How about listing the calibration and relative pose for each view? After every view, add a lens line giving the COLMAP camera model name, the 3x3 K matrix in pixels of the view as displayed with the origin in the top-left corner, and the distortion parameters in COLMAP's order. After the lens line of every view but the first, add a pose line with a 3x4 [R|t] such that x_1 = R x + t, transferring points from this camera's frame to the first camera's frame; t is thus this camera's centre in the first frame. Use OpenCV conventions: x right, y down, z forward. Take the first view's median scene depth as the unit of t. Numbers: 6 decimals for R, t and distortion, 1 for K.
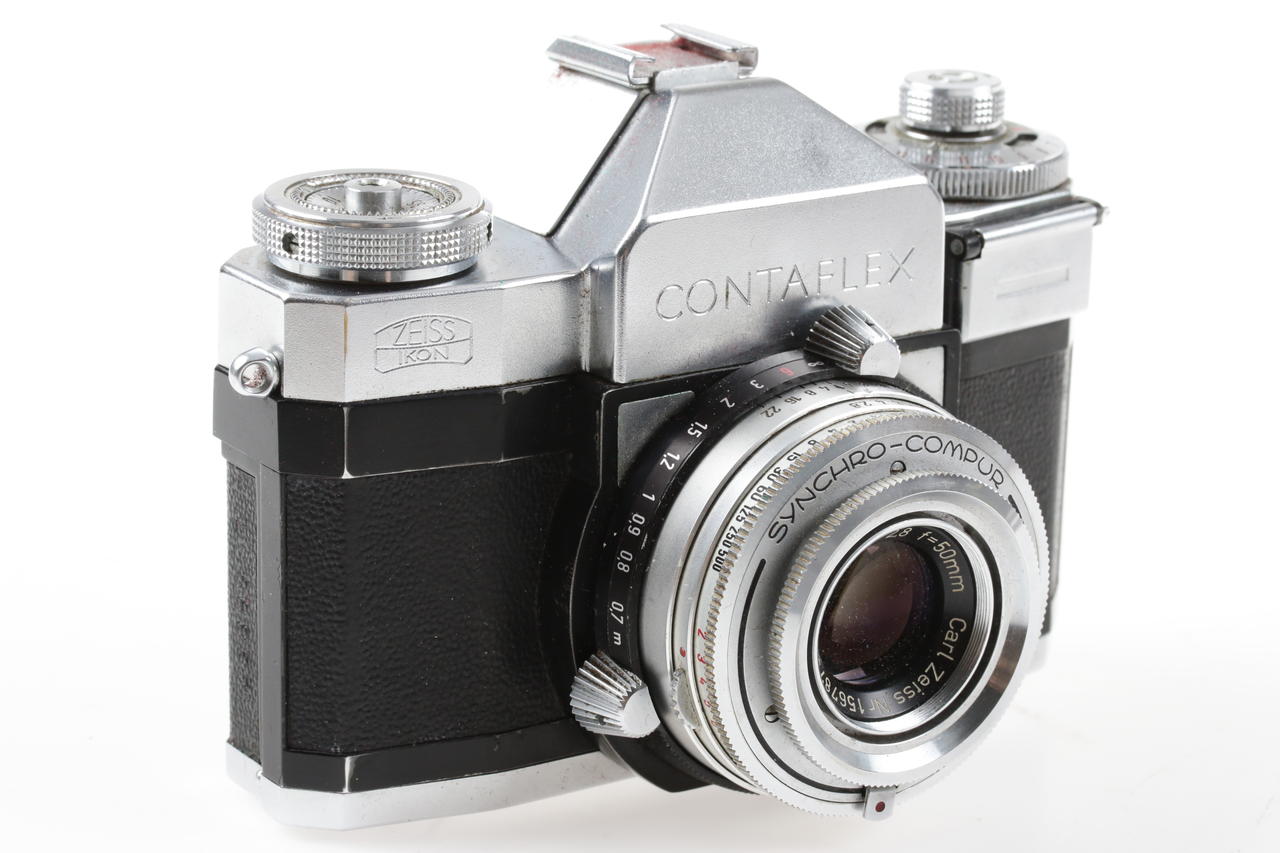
lens RADIAL K [[3463.8, 0, 640.0], [0, 3463.8, 426.5], [0, 0, 1]] dist [-0.073586, -0.582080]
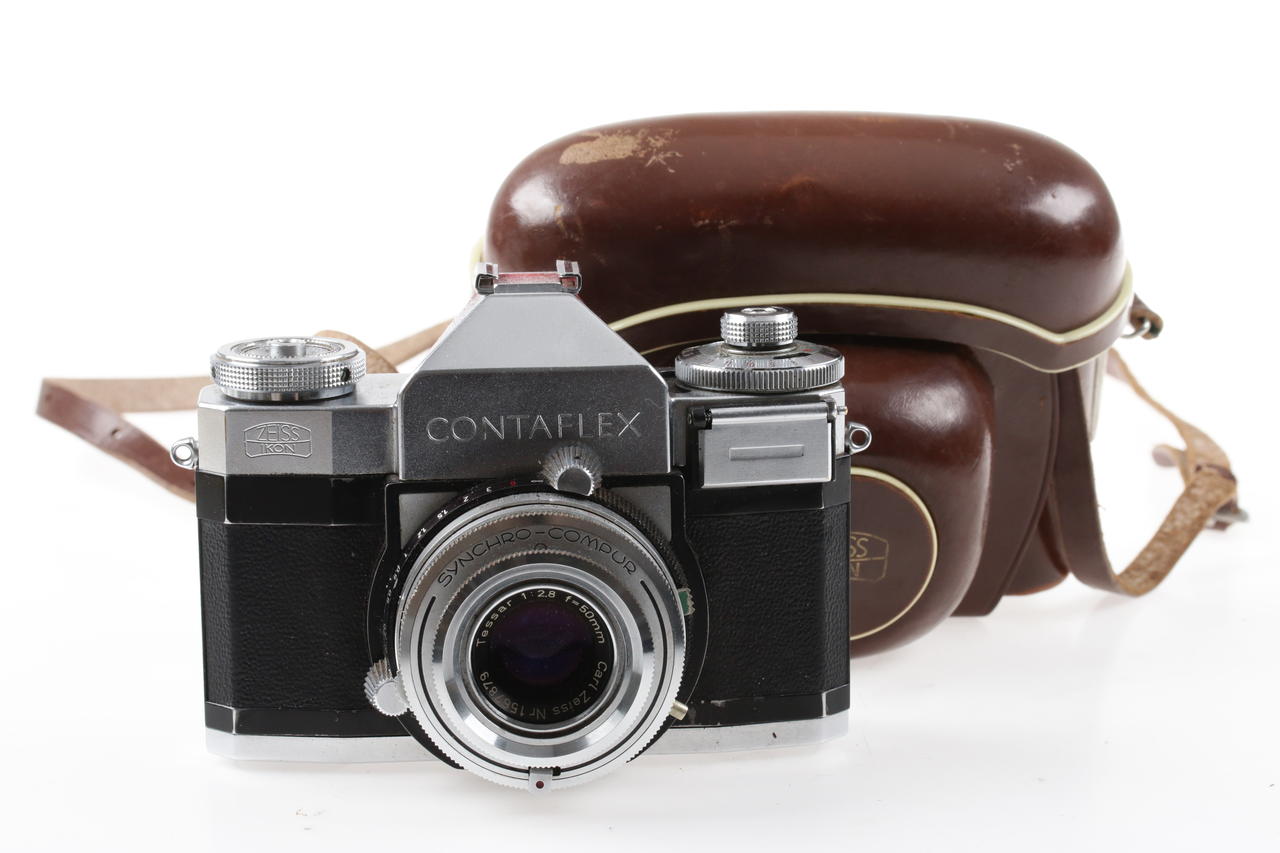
lens RADIAL K [[3463.8, 0, 640.0], [0, 3463.8, 426.5], [0, 0, 1]] dist [-0.073586, -0.582080]
pose [[0.887455, 0.069495, -0.455624, 0.767048], [-0.114304, 0.990869, -0.071503, 0.060074], [0.446495, 0.115536, 0.887296, -0.297945]]
